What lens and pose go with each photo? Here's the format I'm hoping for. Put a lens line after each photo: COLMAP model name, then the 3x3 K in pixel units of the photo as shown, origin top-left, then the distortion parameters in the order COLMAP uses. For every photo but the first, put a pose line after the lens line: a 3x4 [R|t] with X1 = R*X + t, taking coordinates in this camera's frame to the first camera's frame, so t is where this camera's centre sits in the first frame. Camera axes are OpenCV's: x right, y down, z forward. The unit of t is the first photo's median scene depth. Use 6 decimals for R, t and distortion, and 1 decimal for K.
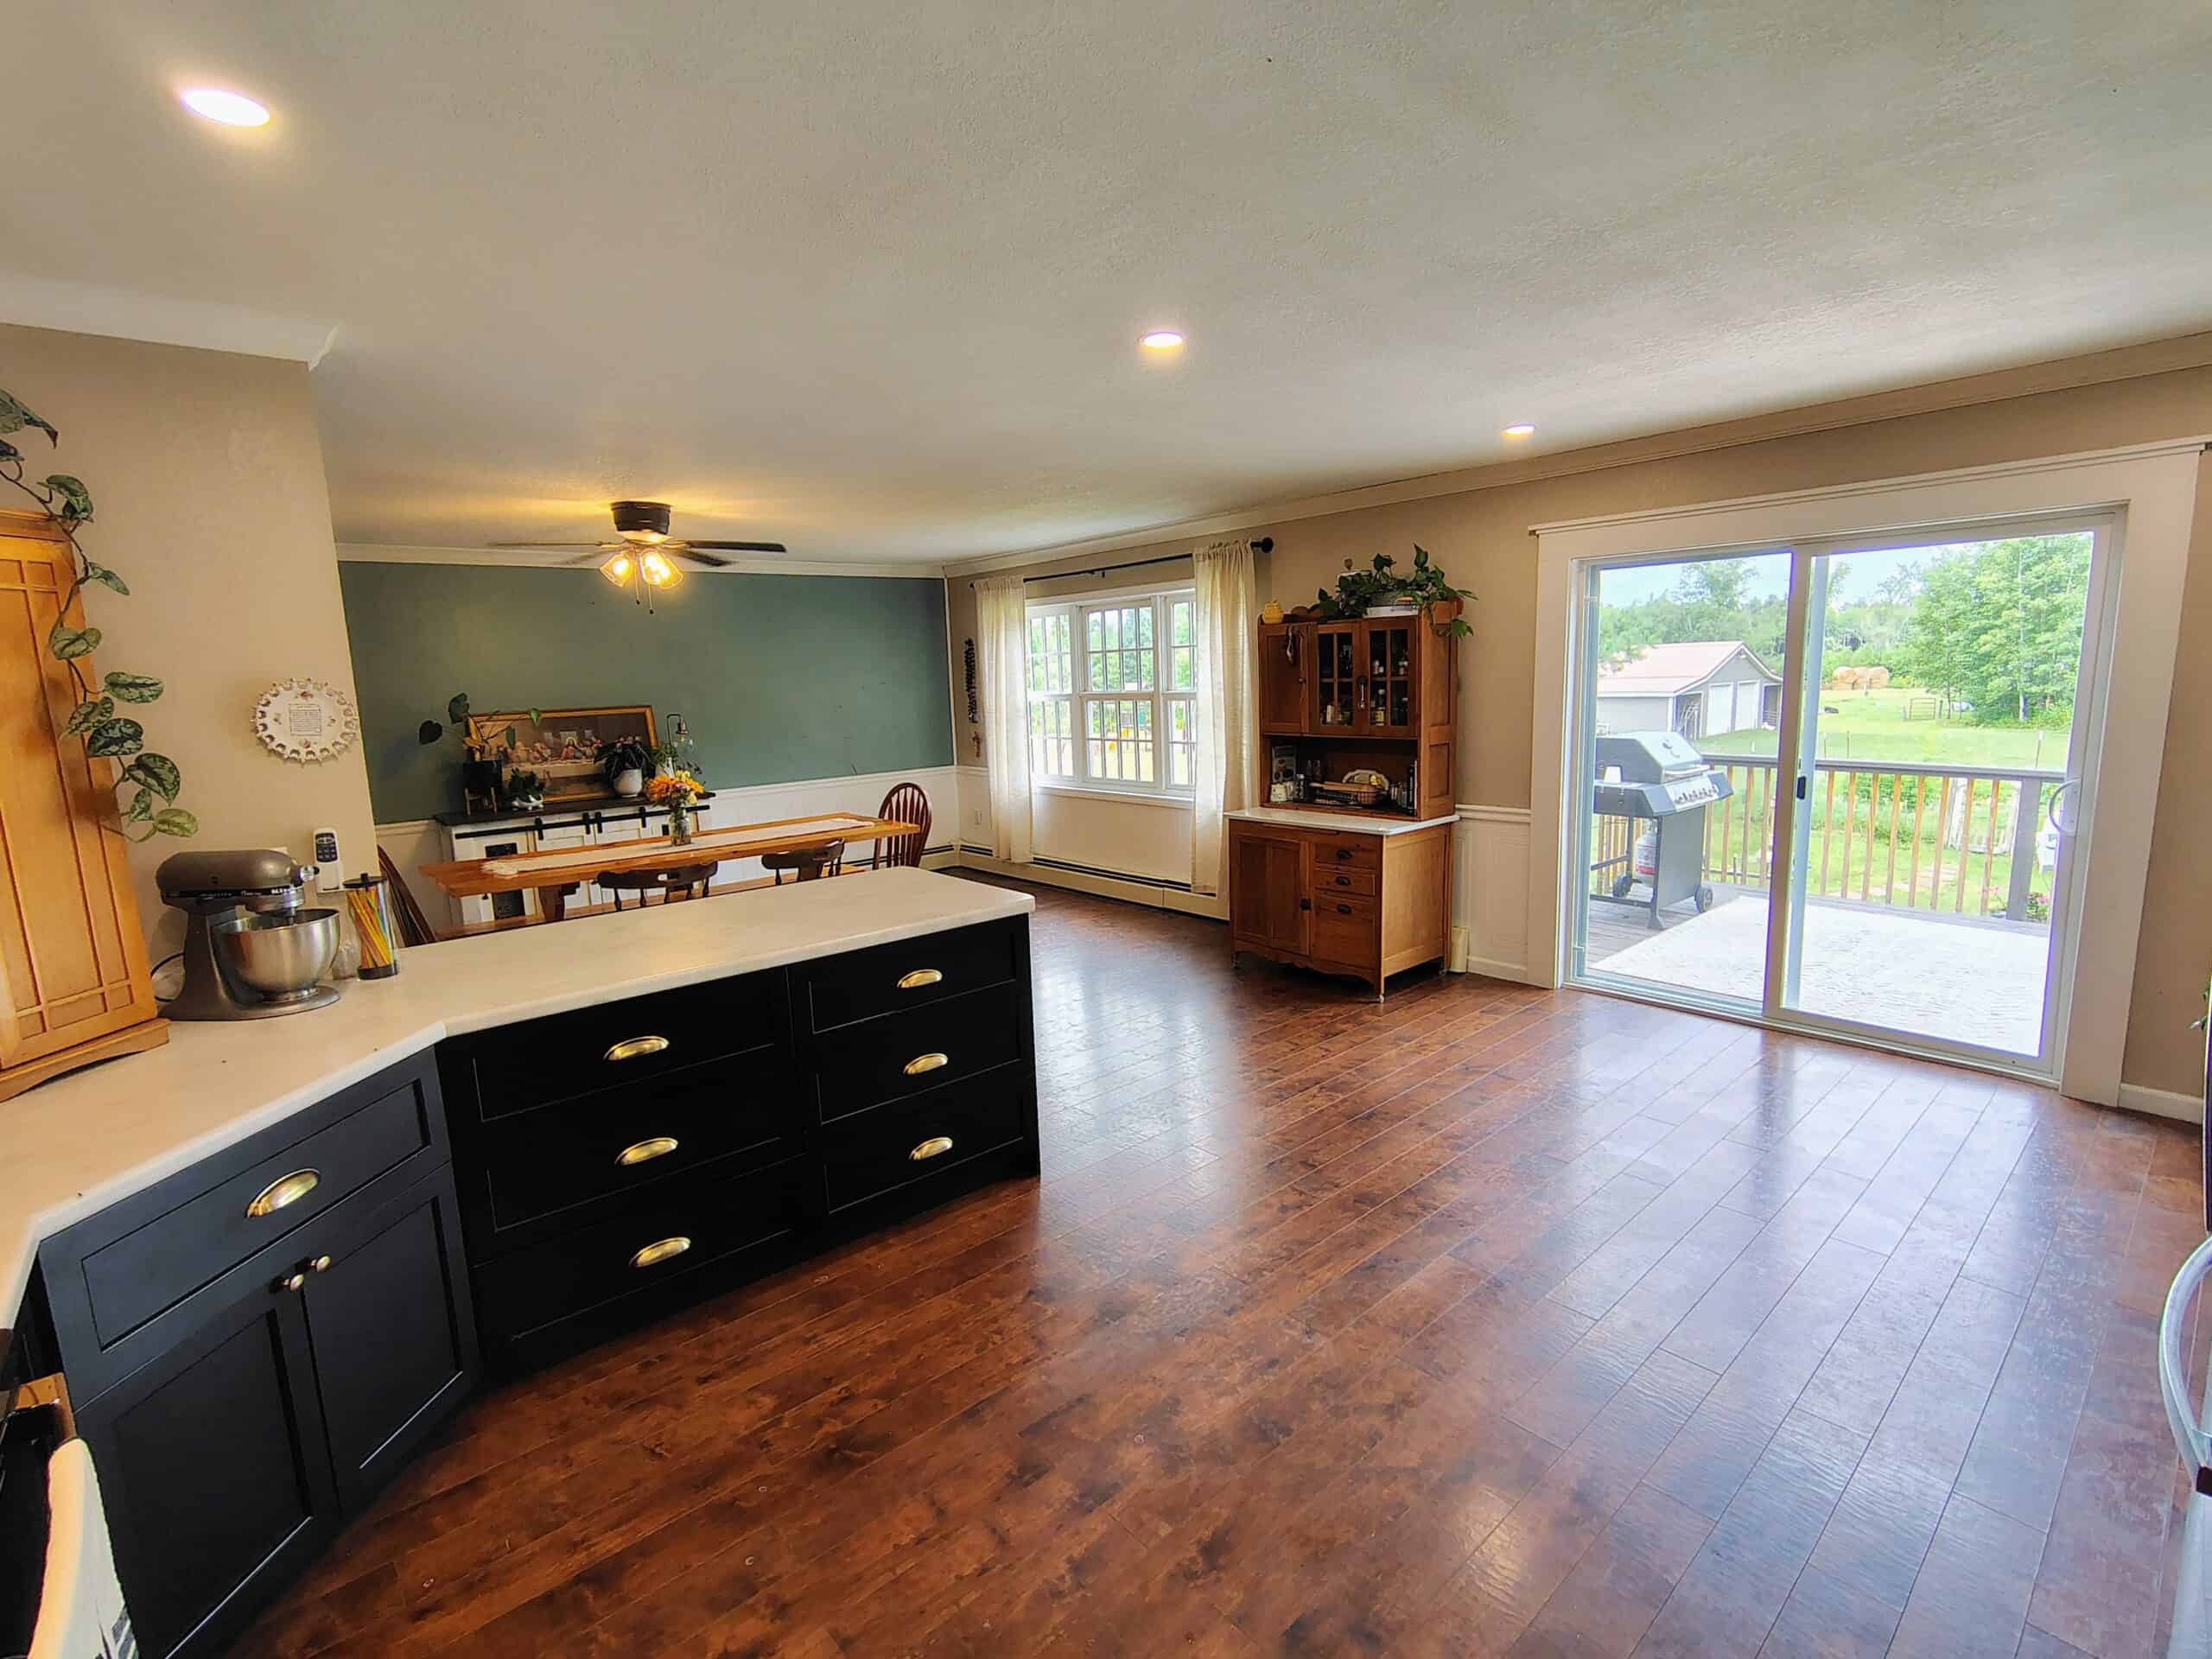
lens RADIAL K [[1033.9, 0, 1109.4], [0, 1033.9, 833.5], [0, 0, 1]] dist [-0.023779, 0.012860]
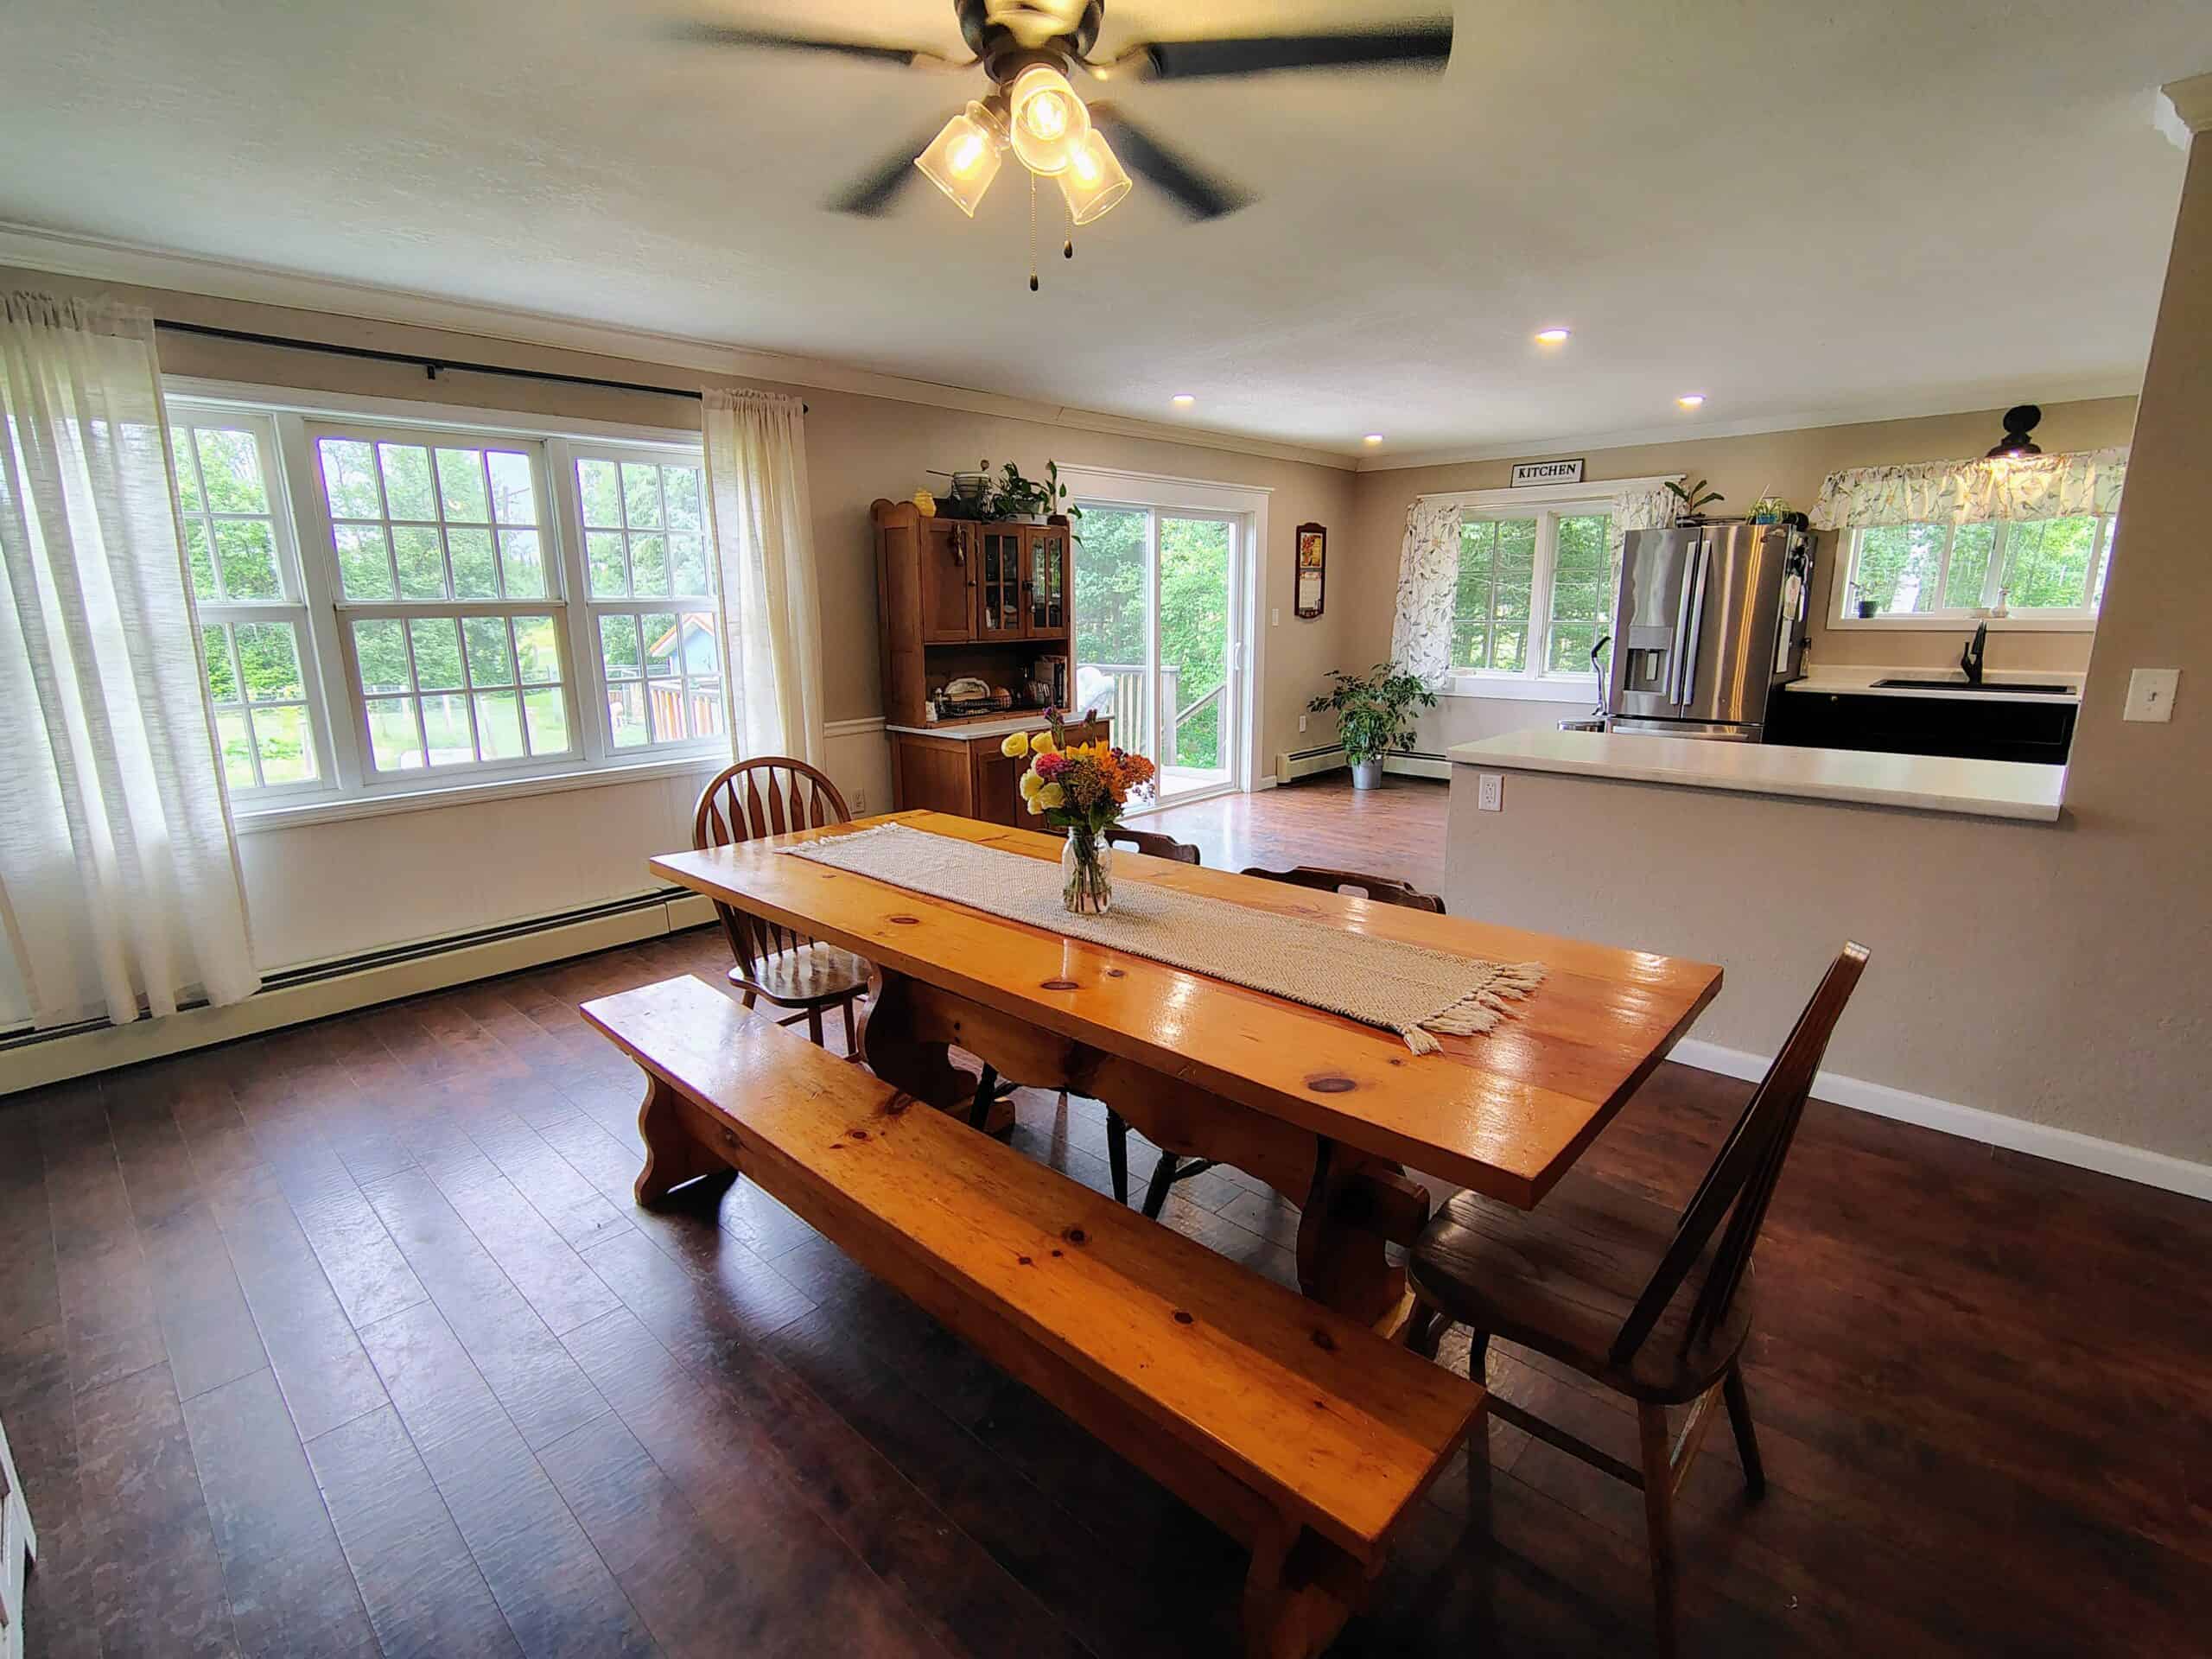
lens RADIAL K [[1033.9, 0, 1109.4], [0, 1033.9, 833.5], [0, 0, 1]] dist [-0.023779, 0.012860]
pose [[-0.096754, -0.181928, 0.978540, -0.907635], [0.170627, 0.965566, 0.196387, -0.105027], [-0.980574, 0.185967, -0.062381, 1.129162]]
